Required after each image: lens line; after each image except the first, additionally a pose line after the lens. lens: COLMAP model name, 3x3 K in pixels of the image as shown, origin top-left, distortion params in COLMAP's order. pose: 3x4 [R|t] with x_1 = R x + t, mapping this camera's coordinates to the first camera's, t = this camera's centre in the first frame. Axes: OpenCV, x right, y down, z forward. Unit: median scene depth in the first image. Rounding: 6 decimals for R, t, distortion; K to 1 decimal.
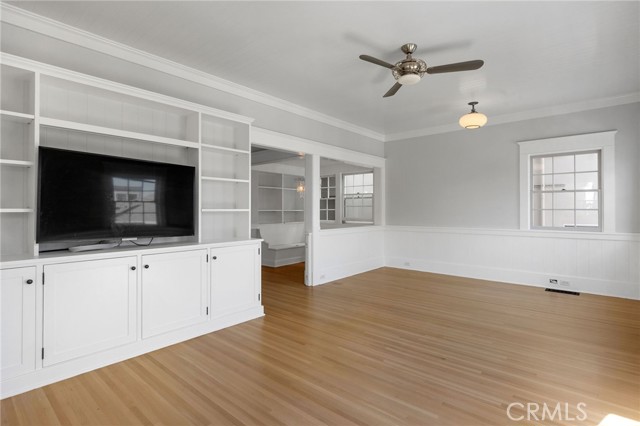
lens RADIAL K [[311.3, 0, 323.3], [0, 311.3, 210.9], [0, 0, 1]] dist [-0.005360, -0.001526]
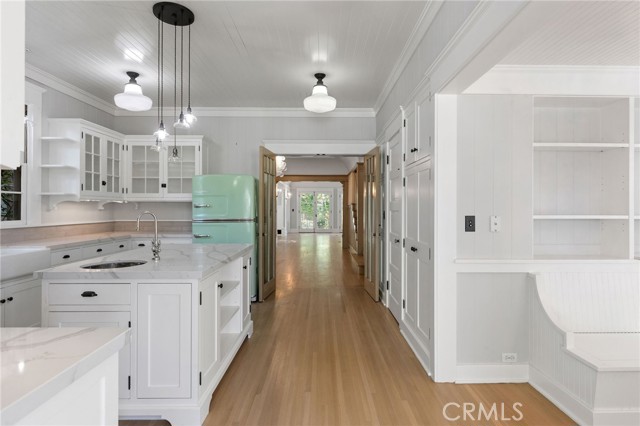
lens RADIAL K [[363.9, 0, 321.2], [0, 363.9, 207.4], [0, 0, 1]] dist [0.000970, 0.000017]
pose [[0.659030, -0.006416, -0.752089, -0.064436], [-0.004206, 0.999917, -0.012216, -0.004952], [0.752104, 0.011214, 0.658948, 0.551280]]
